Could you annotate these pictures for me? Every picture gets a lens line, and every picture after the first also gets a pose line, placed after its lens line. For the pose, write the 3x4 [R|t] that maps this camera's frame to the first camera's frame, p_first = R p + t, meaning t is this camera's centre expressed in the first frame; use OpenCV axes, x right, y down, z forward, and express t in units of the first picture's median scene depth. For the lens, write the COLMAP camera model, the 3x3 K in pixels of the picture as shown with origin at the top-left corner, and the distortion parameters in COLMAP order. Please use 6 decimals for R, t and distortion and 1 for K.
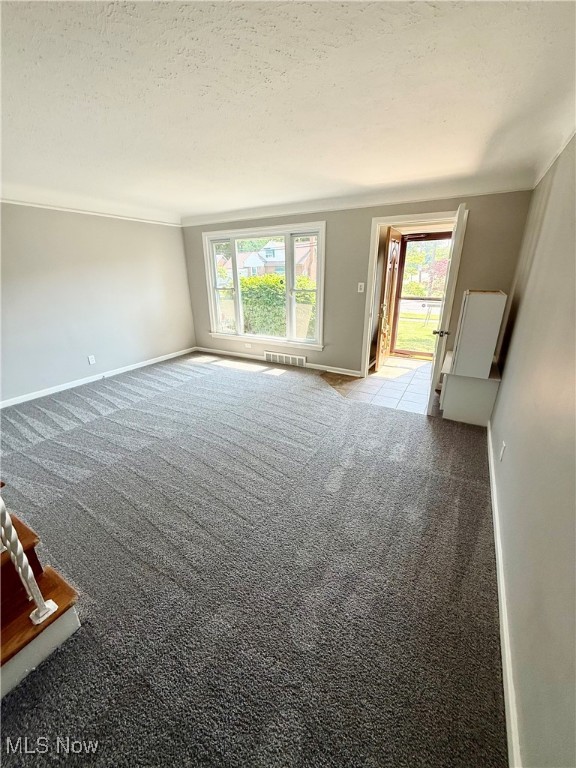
lens RADIAL K [[304.9, 0, 287.6], [0, 304.9, 379.6], [0, 0, 1]] dist [-0.001097, -0.000149]
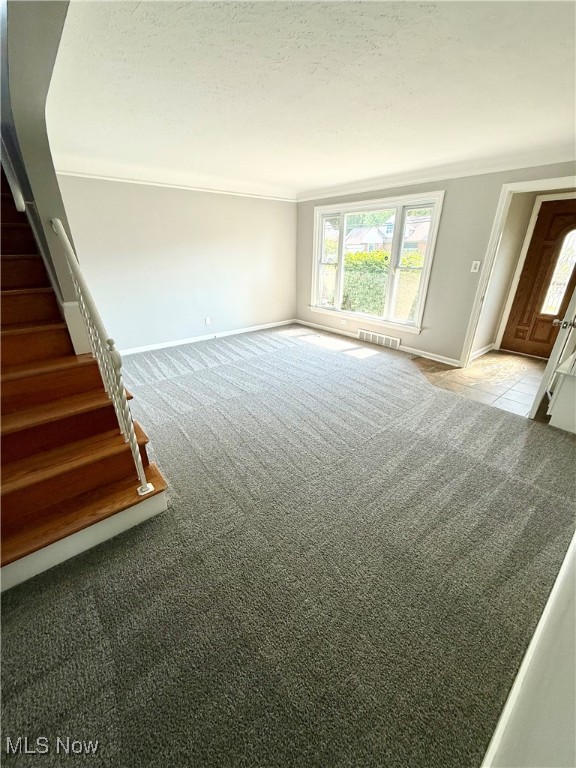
lens RADIAL K [[304.9, 0, 288.9], [0, 304.9, 379.7], [0, 0, 1]] dist [-0.001097, -0.000149]
pose [[0.939014, 0.149547, -0.309659, 0.064482], [-0.128530, 0.987854, 0.087319, 0.019111], [0.318956, -0.042193, 0.946830, -0.036000]]
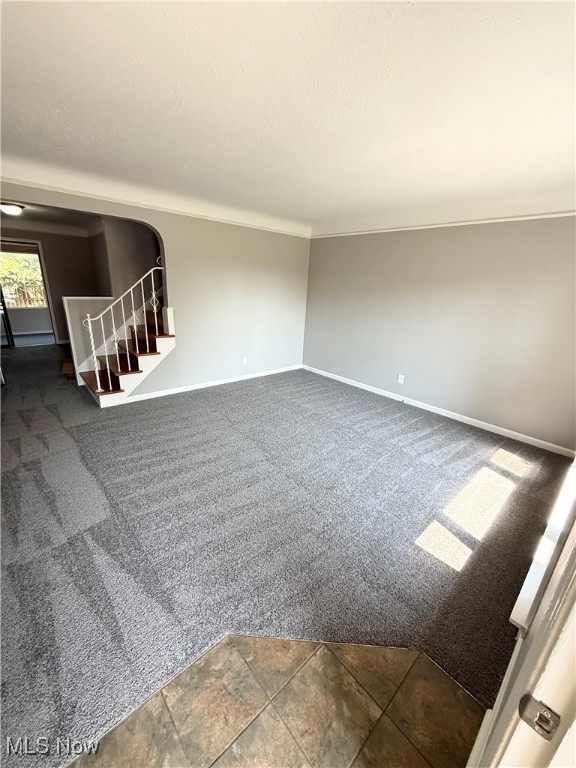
lens RADIAL K [[304.9, 0, 287.7], [0, 304.9, 383.1], [0, 0, 1]] dist [-0.001097, -0.000149]
pose [[-0.308936, 0.289809, -0.905853, 0.431008], [-0.370544, 0.840508, 0.395275, -0.378649], [0.875931, 0.457773, -0.152276, 1.048488]]
